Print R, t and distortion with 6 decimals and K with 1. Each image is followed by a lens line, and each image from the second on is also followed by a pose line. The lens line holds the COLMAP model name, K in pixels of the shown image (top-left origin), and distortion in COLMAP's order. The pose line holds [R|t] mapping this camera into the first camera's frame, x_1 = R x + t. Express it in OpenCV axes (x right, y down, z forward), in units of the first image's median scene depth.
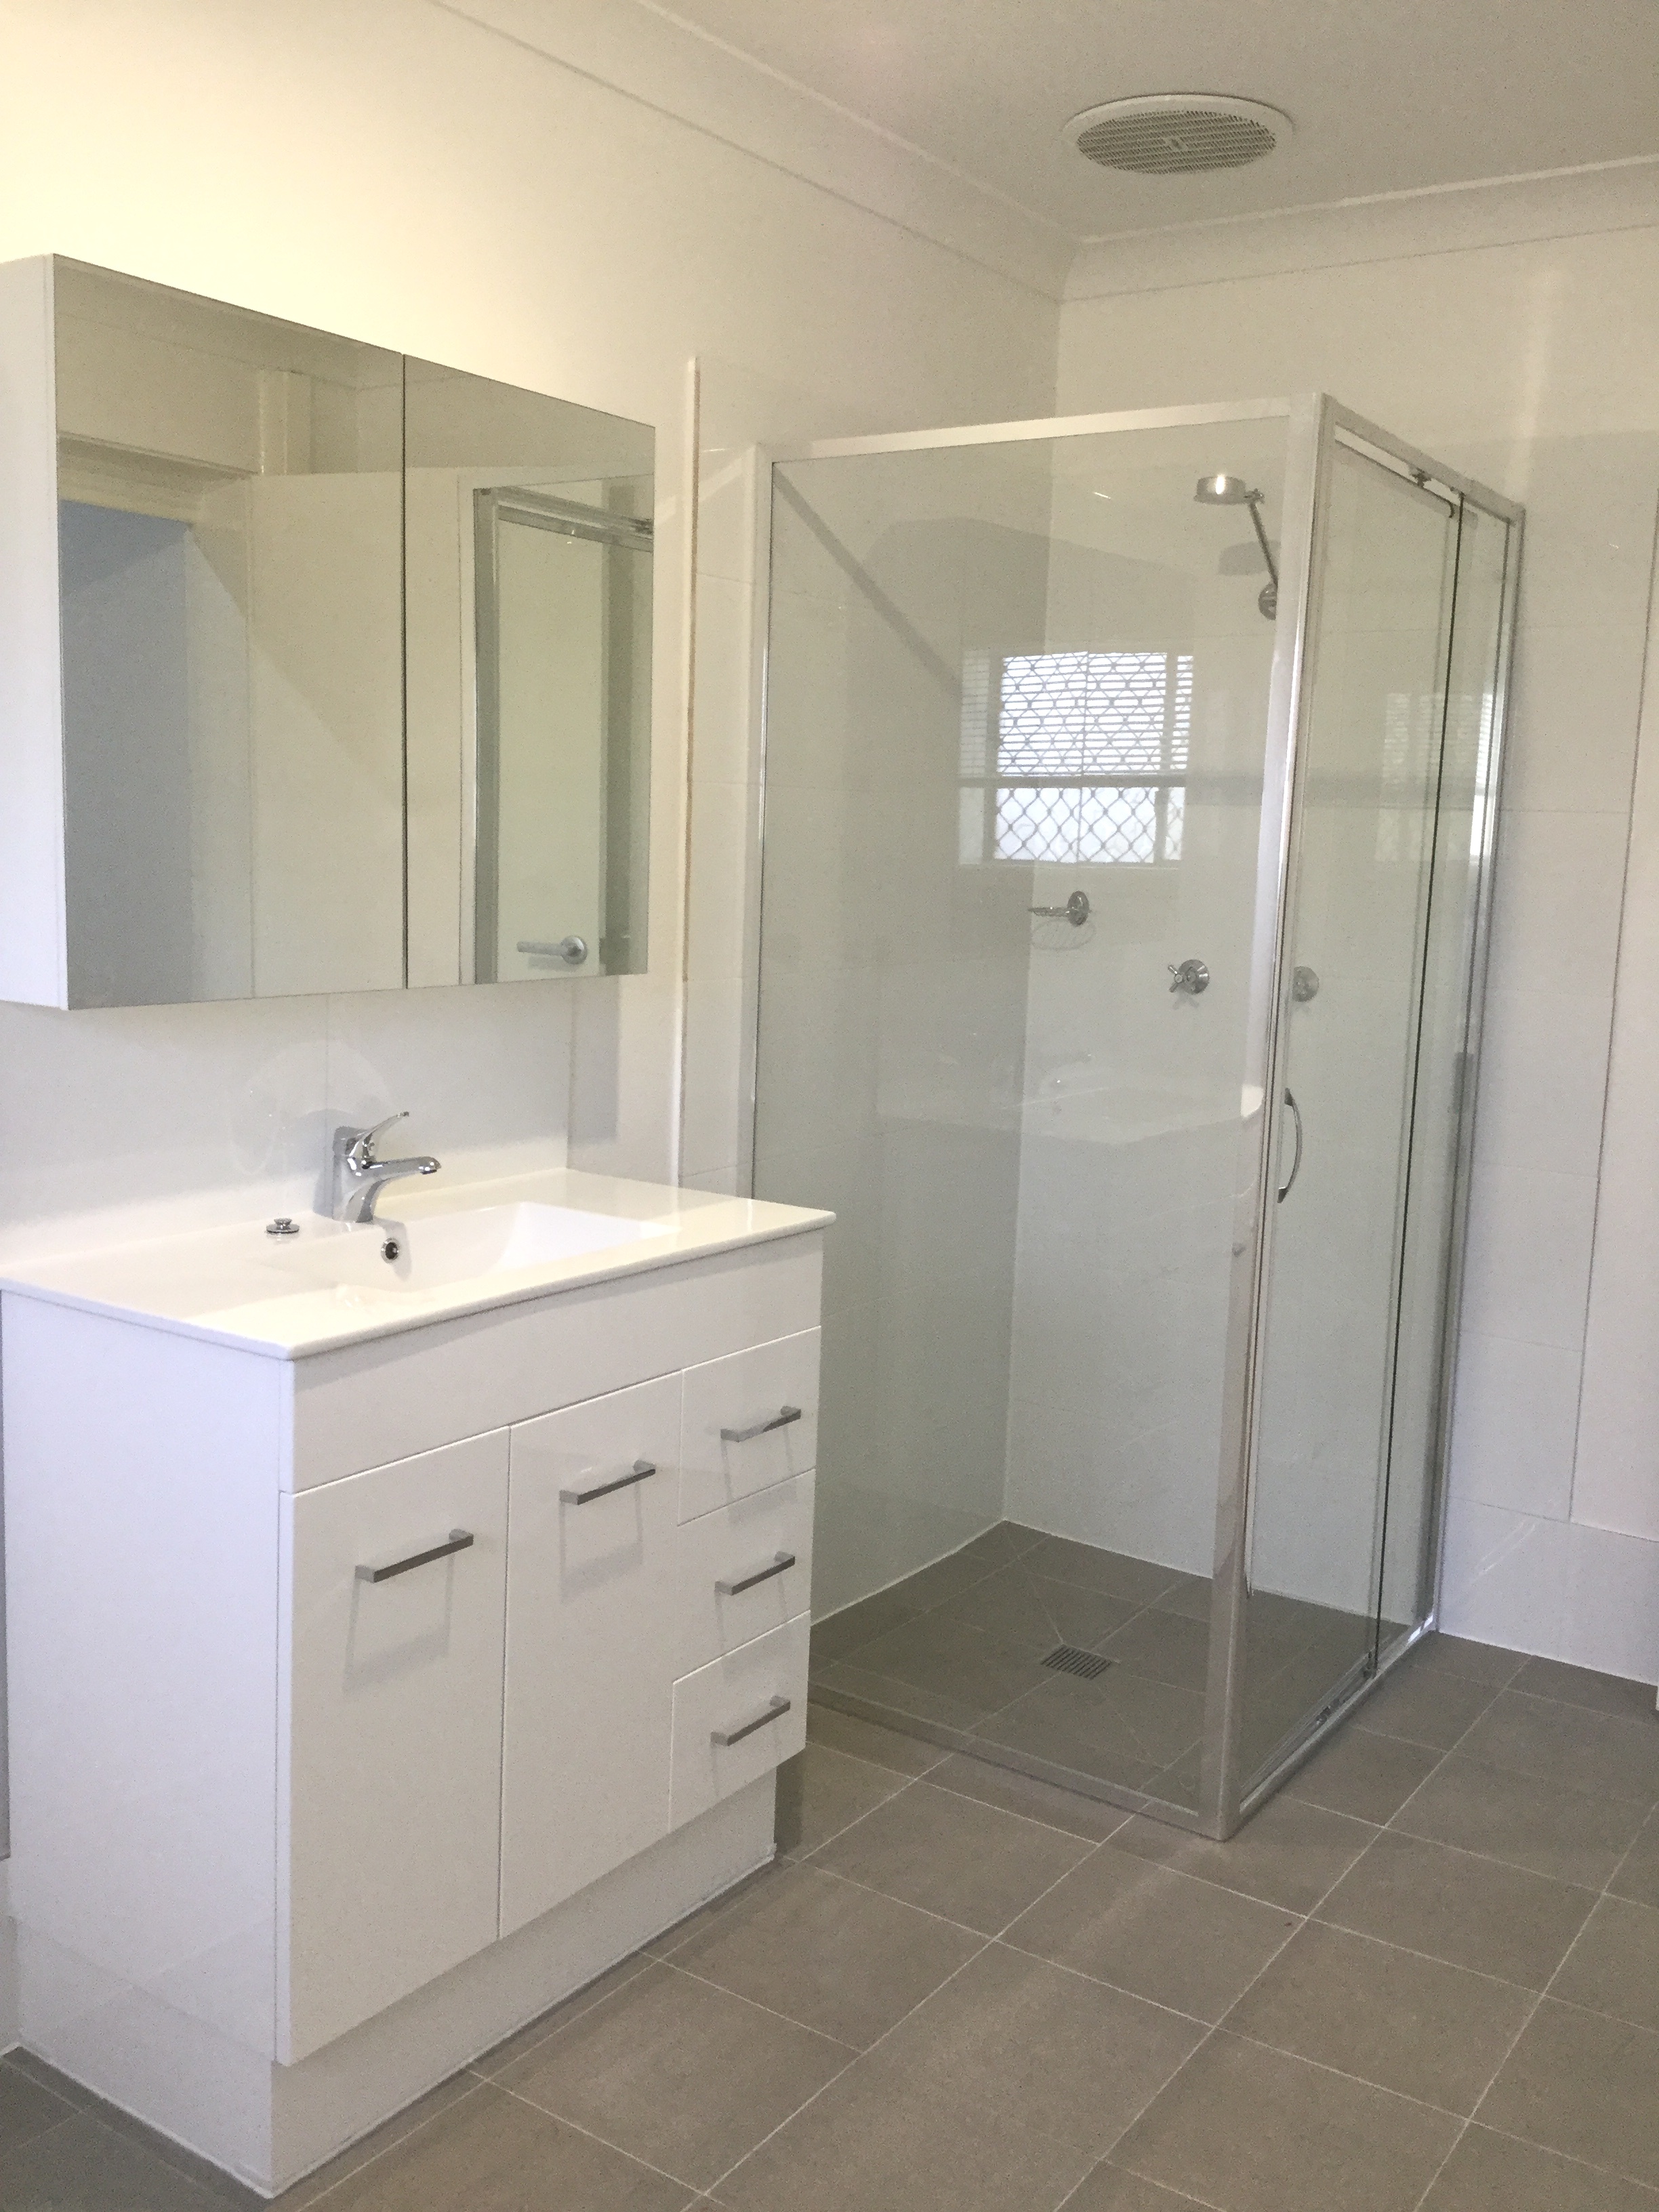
lens RADIAL K [[1983.7, 0, 829.5], [0, 1983.7, 1106.0], [0, 0, 1]] dist [0.112509, -0.198250]
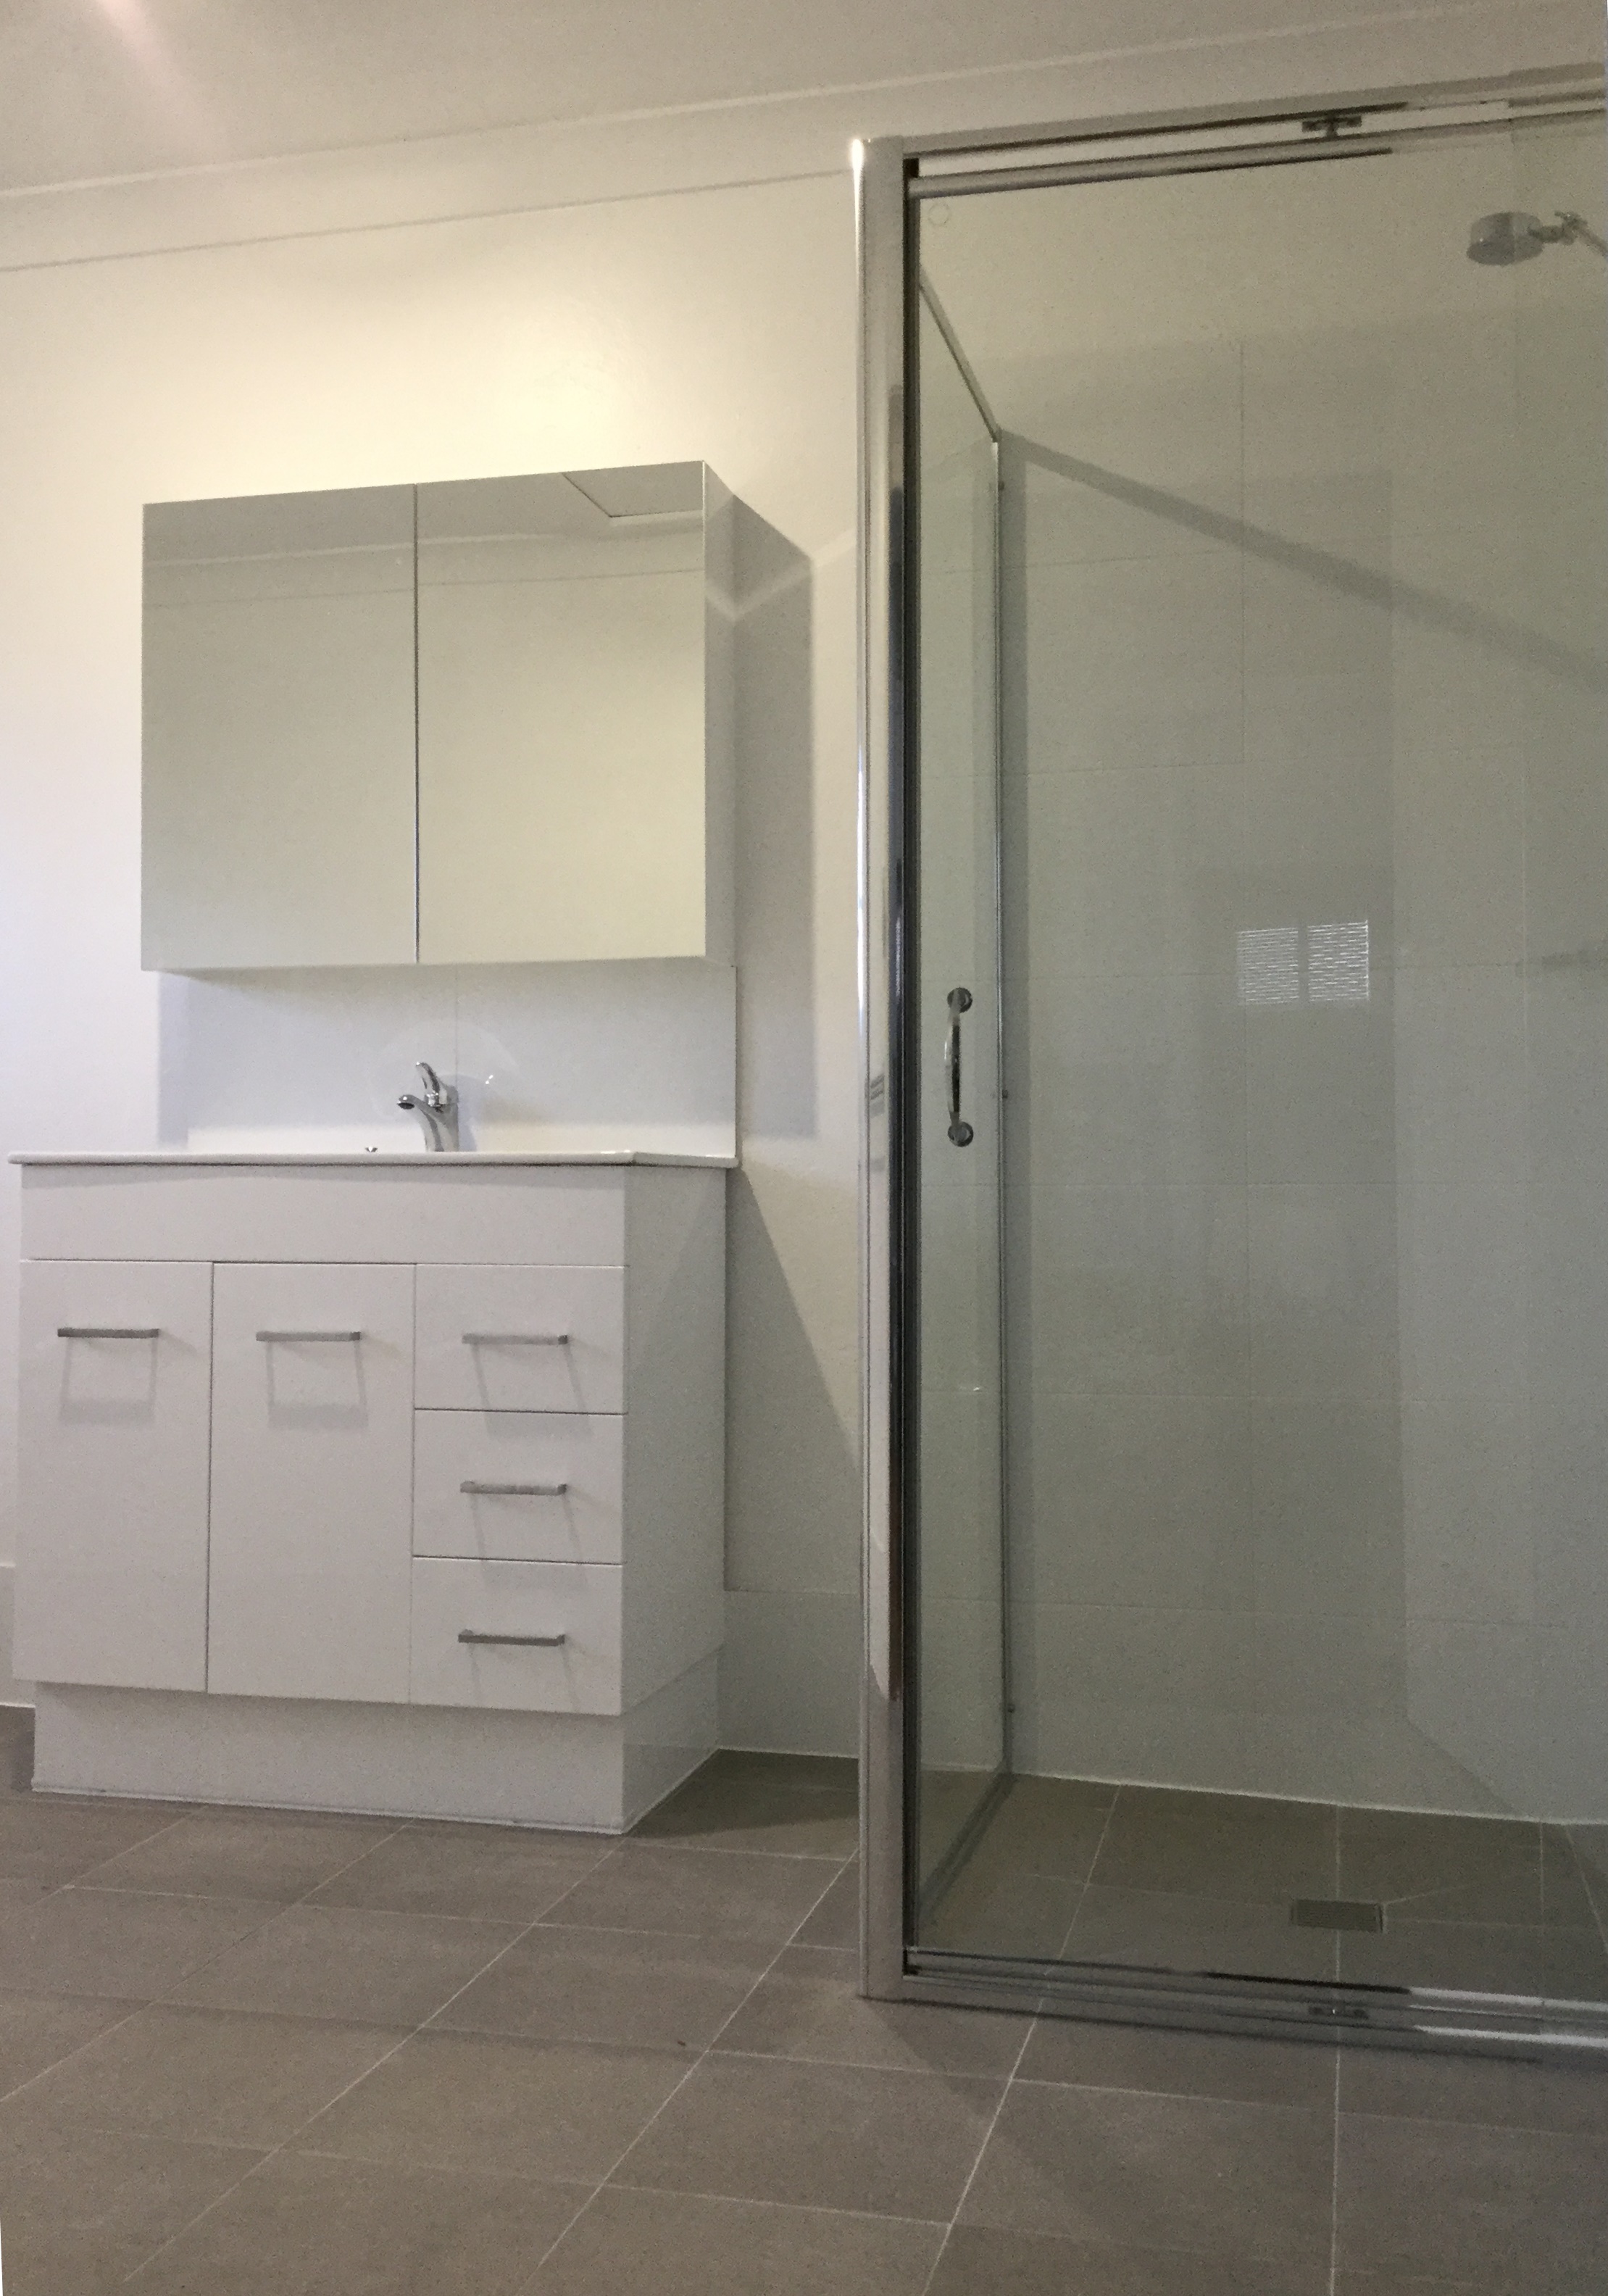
lens RADIAL K [[2158.2, 0, 804.0], [0, 2158.2, 1148.0], [0, 0, 1]] dist [-0.016696, -0.008182]
pose [[0.332939, -0.060334, -0.941016, 1.189909], [-0.113097, 0.988192, -0.103374, 0.179768], [0.936142, 0.140843, 0.322184, 0.859186]]
